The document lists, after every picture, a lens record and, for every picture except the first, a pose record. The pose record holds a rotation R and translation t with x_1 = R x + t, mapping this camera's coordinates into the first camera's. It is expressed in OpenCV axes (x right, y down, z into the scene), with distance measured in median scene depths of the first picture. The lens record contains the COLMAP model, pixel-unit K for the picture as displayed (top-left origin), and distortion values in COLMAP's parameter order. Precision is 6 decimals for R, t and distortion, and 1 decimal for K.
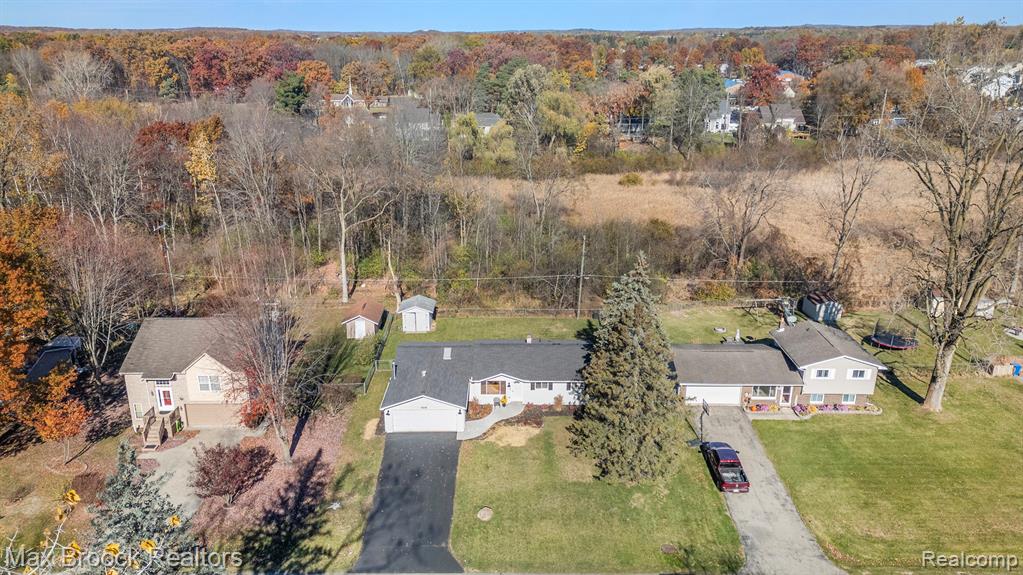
lens RADIAL K [[709.1, 0, 510.9], [0, 709.1, 287.5], [0, 0, 1]] dist [0.051208, -0.015010]
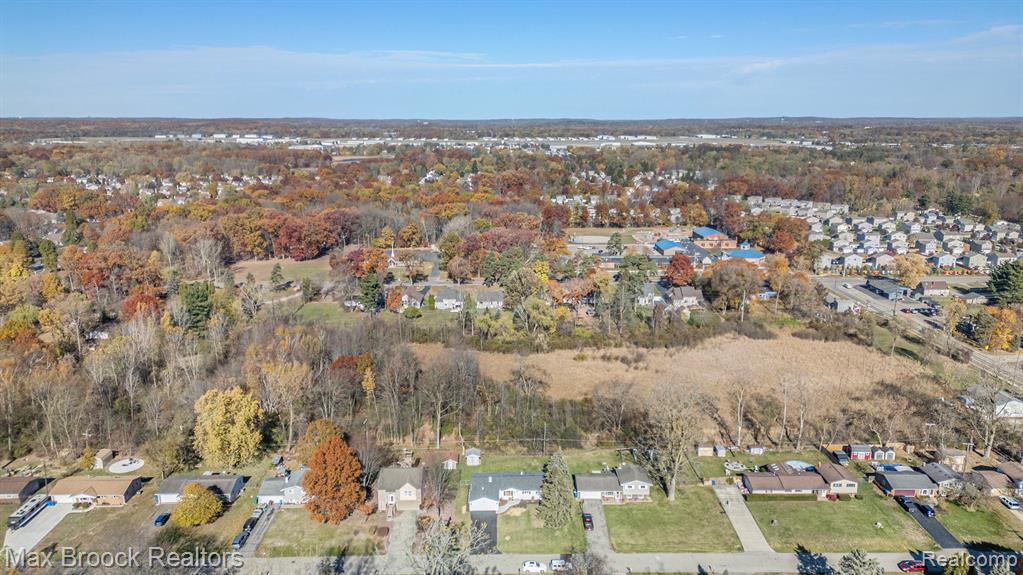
lens RADIAL K [[709.1, 0, 511.1], [0, 709.1, 285.3], [0, 0, 1]] dist [0.051208, -0.015010]
pose [[0.999951, -0.006468, 0.007554, -0.031532], [0.007184, 0.995067, -0.098947, -0.395269], [-0.006877, 0.098997, 0.995064, -1.853746]]
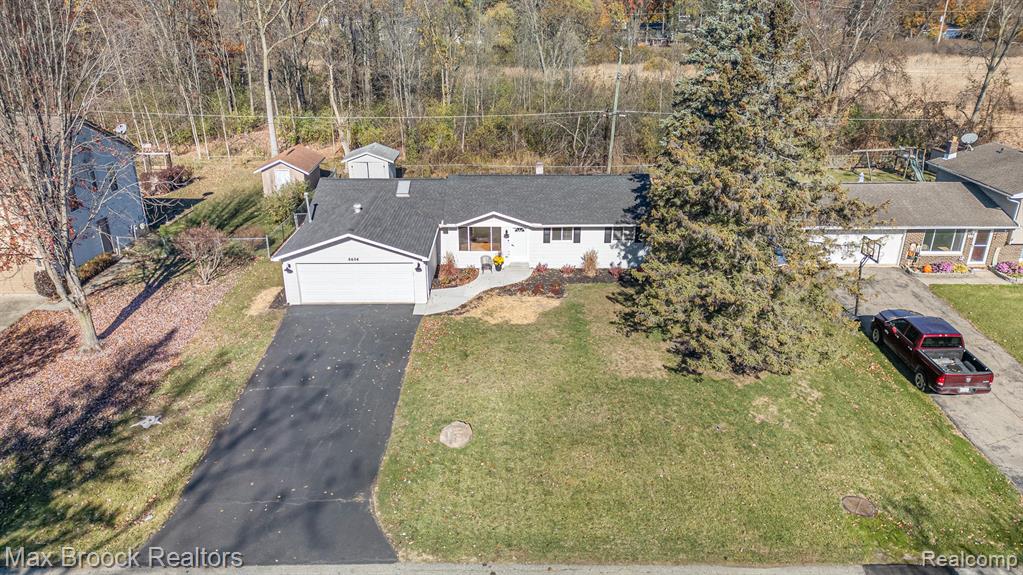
lens RADIAL K [[709.1, 0, 510.0], [0, 709.1, 289.3], [0, 0, 1]] dist [0.051208, -0.015010]
pose [[0.999972, -0.005871, -0.004719, 0.002826], [0.006143, 0.998188, 0.059856, 0.159231], [0.004359, -0.059883, 0.998196, 0.439205]]
